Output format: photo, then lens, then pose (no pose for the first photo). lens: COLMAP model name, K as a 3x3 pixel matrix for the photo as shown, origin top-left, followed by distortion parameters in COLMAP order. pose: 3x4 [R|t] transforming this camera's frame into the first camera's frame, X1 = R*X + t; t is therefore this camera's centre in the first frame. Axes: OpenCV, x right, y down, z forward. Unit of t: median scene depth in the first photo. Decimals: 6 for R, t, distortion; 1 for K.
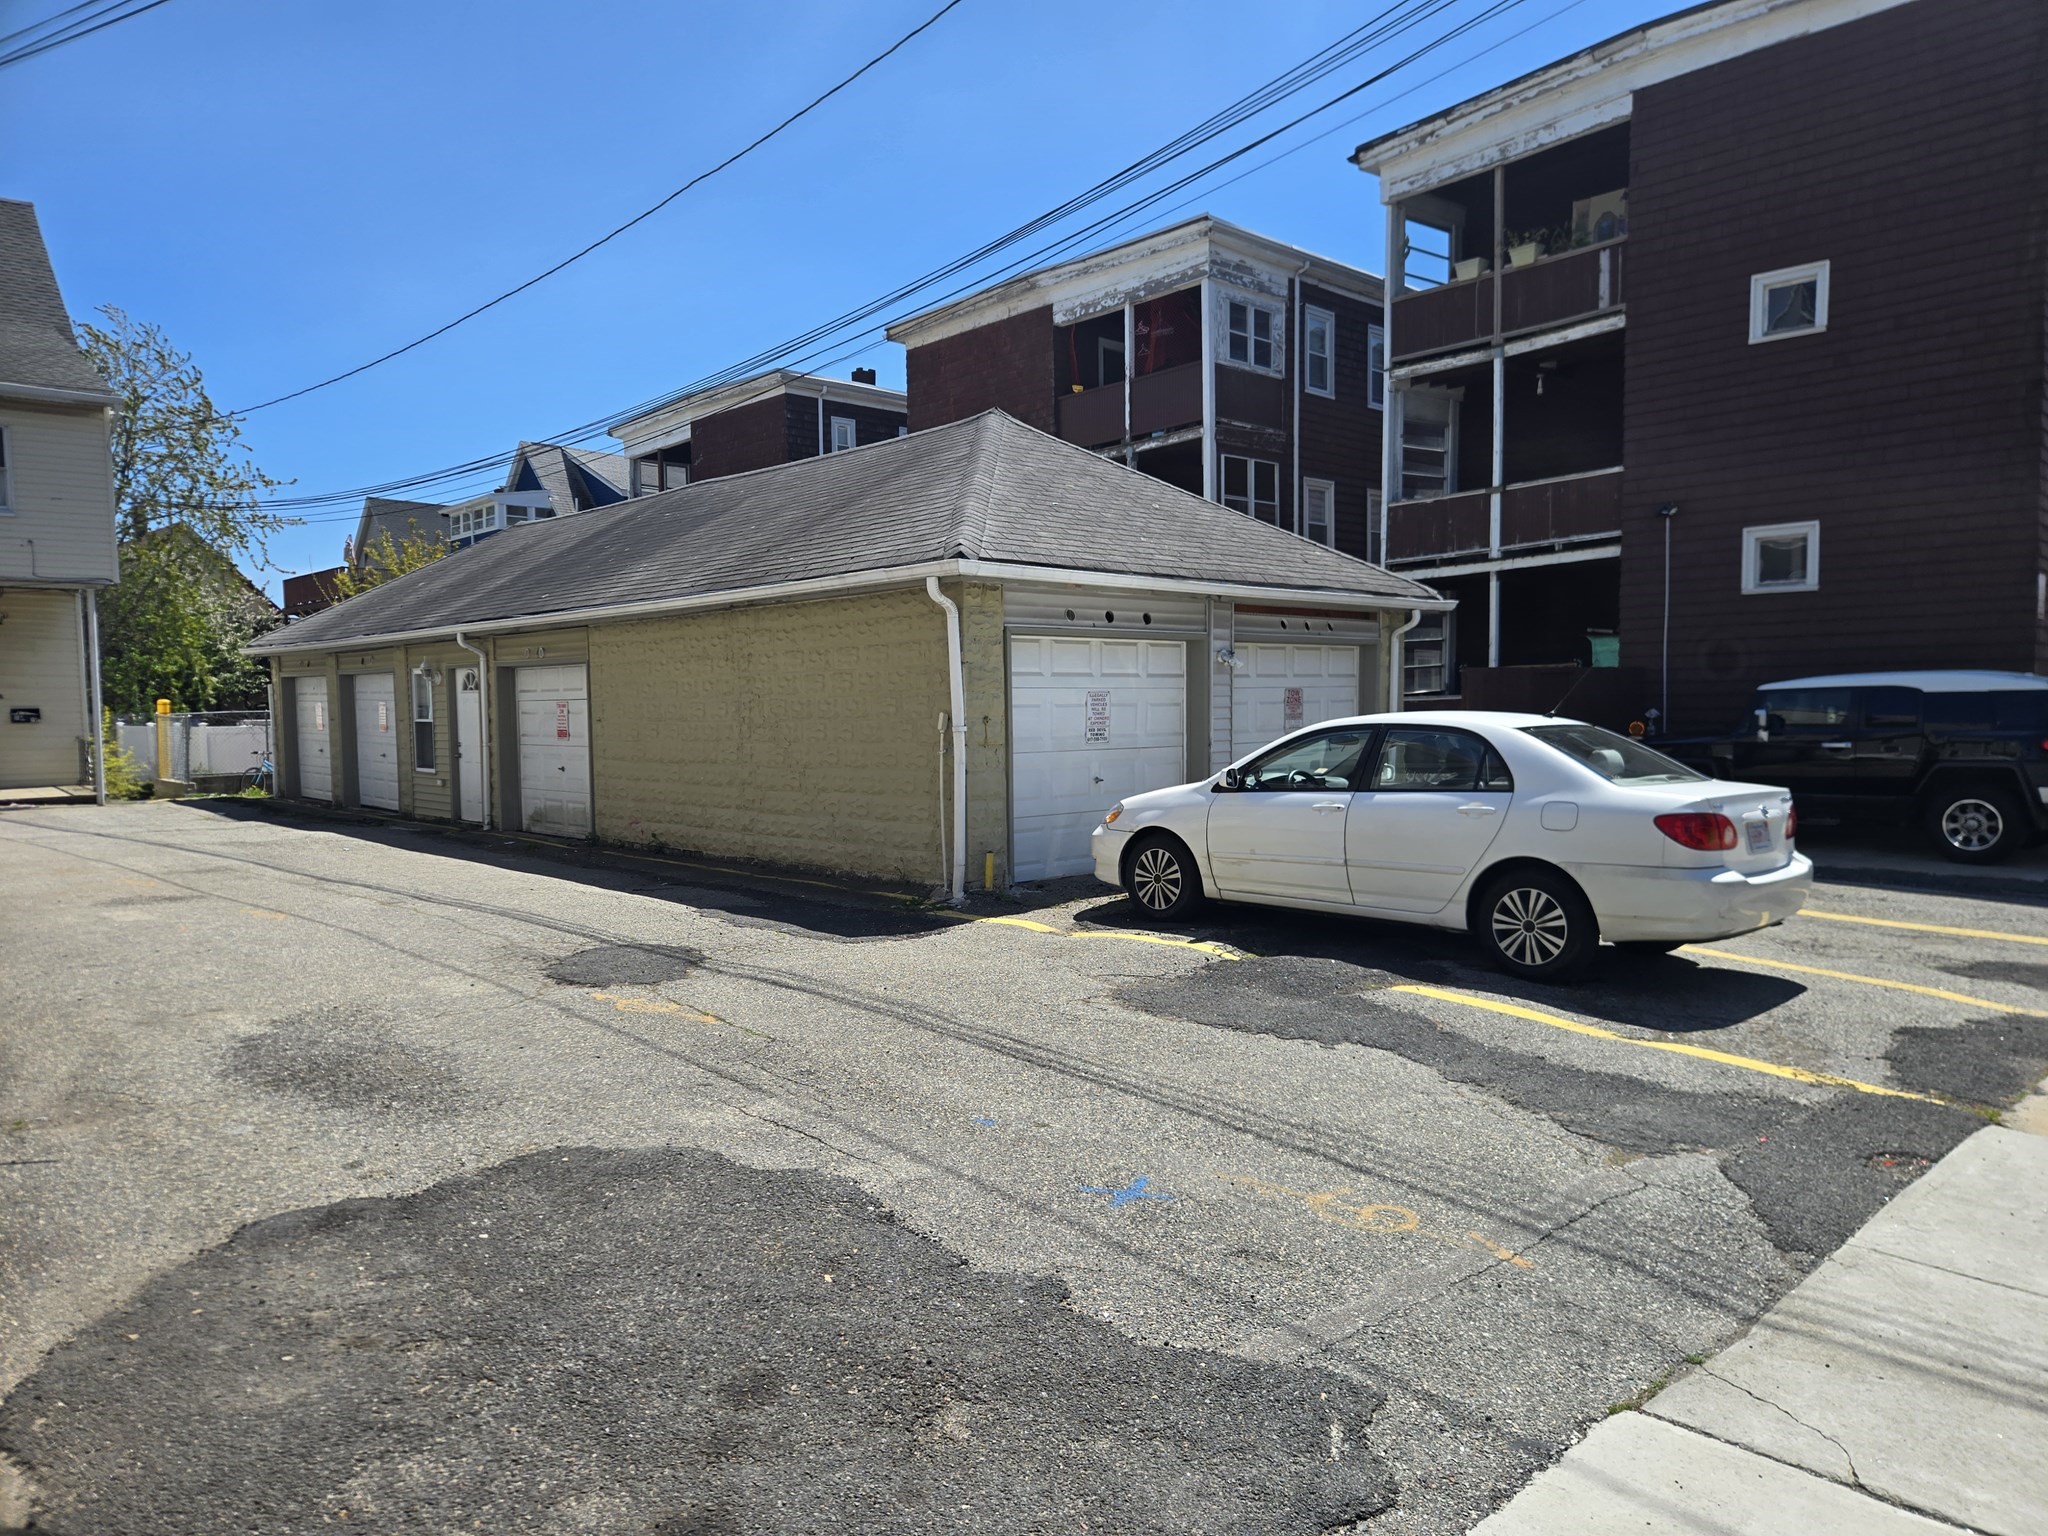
lens RADIAL K [[1383.0, 0, 1031.0], [0, 1383.0, 775.3], [0, 0, 1]] dist [-0.003002, -0.007040]
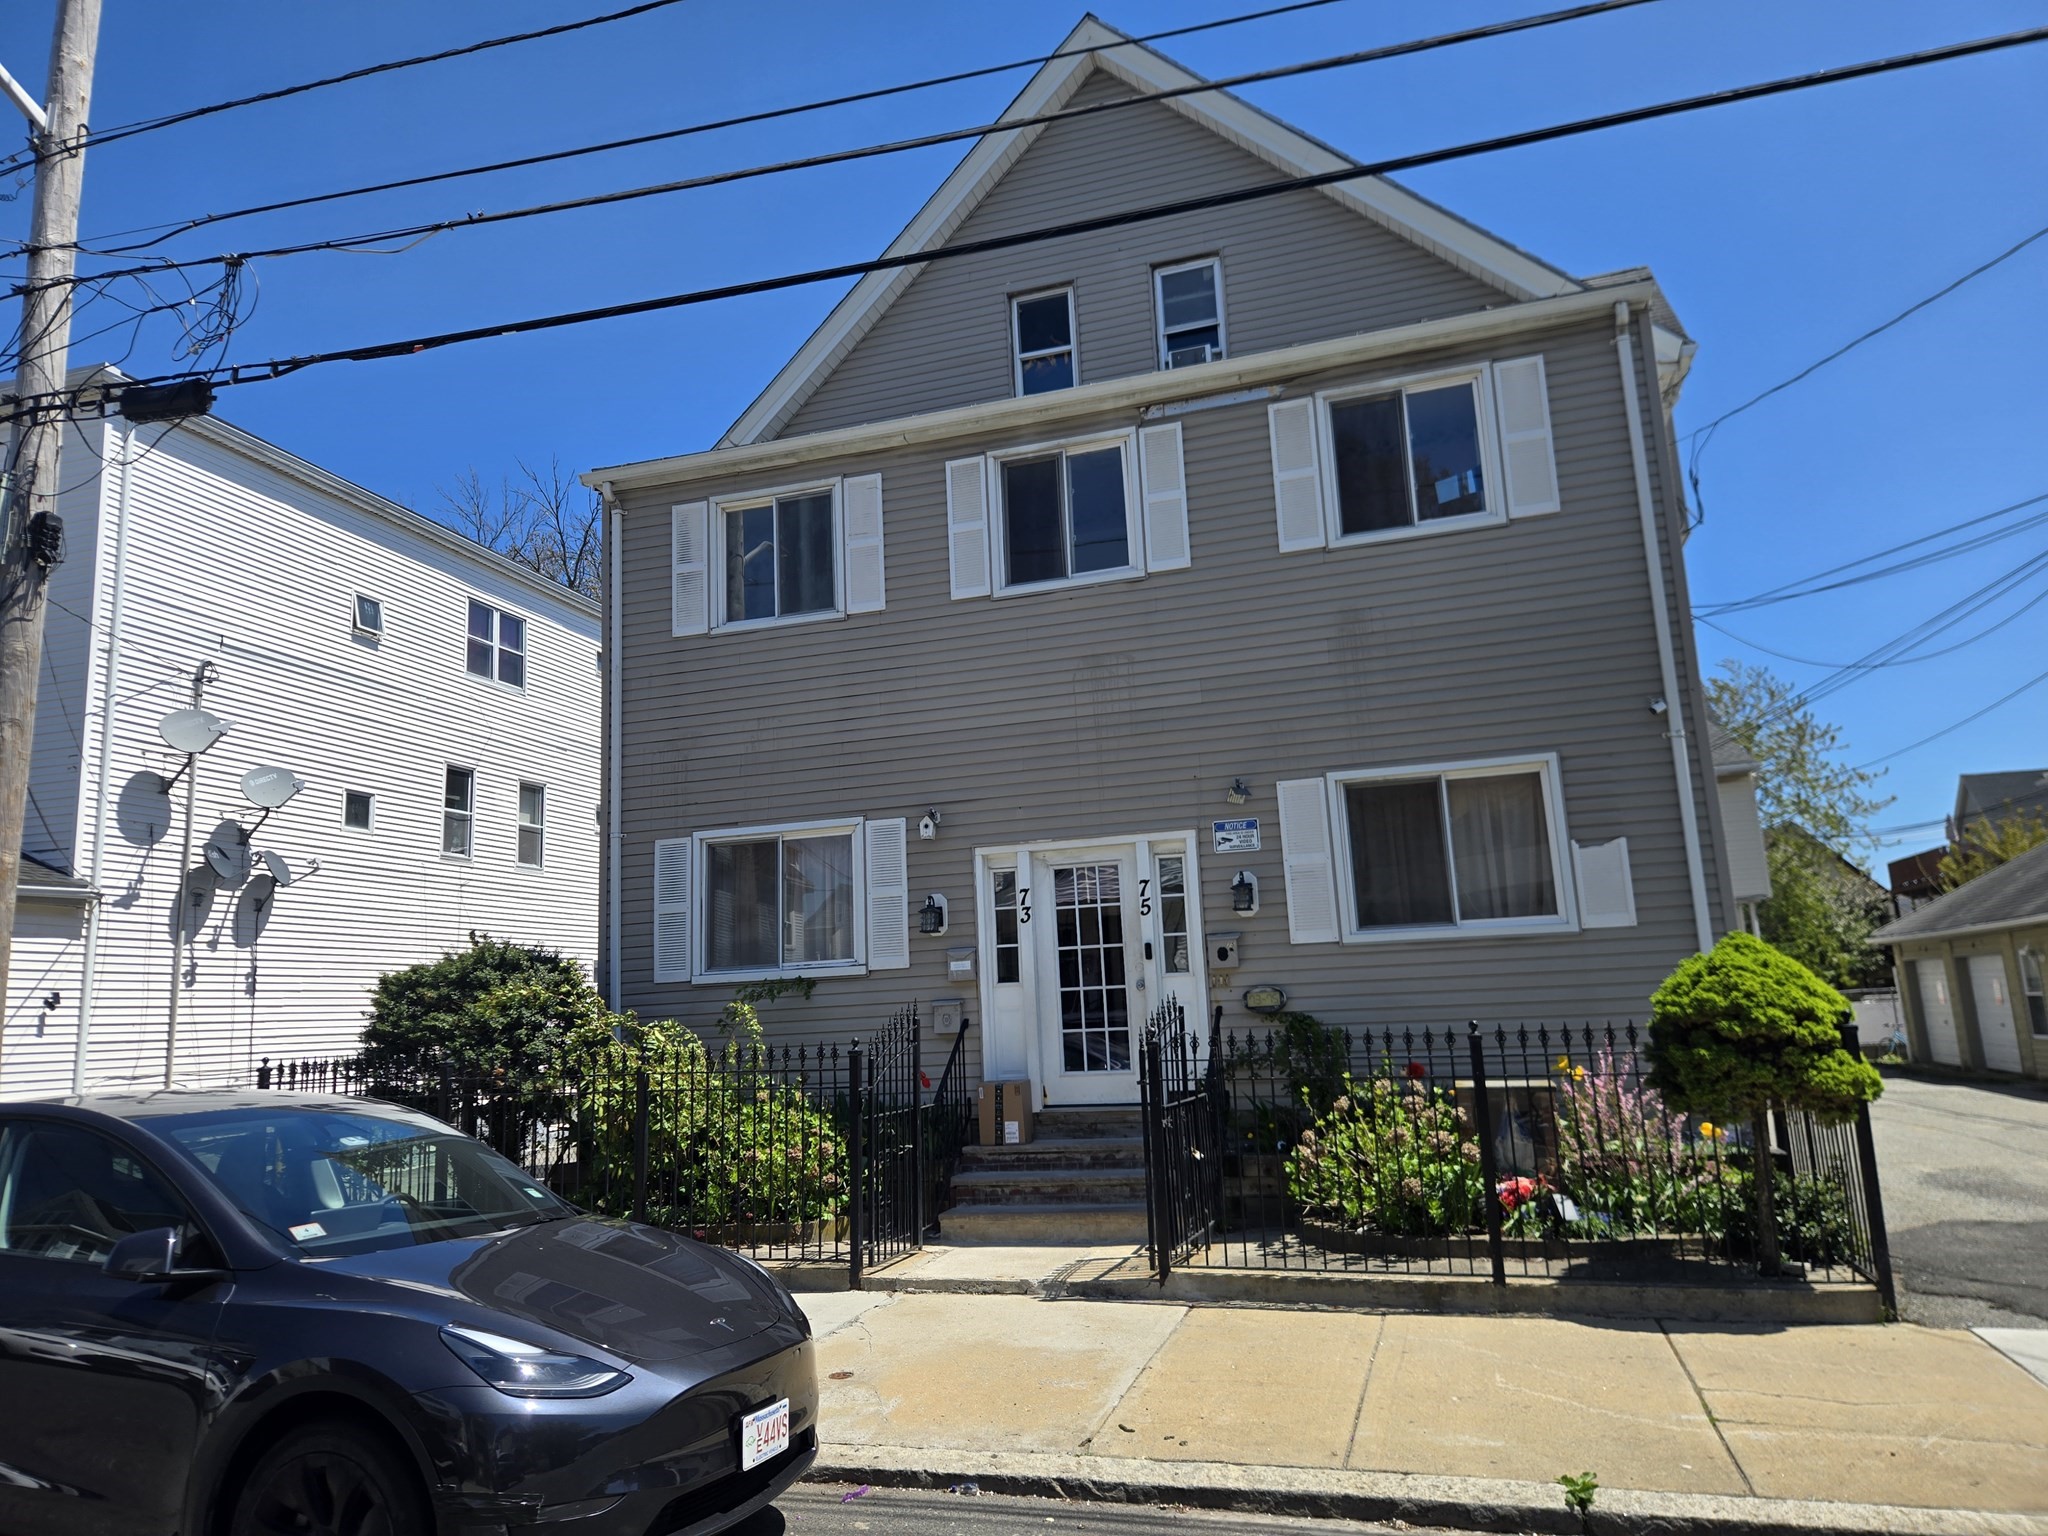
lens RADIAL K [[1383.0, 0, 1033.2], [0, 1383.0, 763.1], [0, 0, 1]] dist [-0.003002, -0.007040]
pose [[0.497039, -0.172633, -0.850383, 0.141617], [-0.006379, 0.979257, -0.202523, 0.009250], [0.867705, 0.106086, 0.485627, -0.278493]]
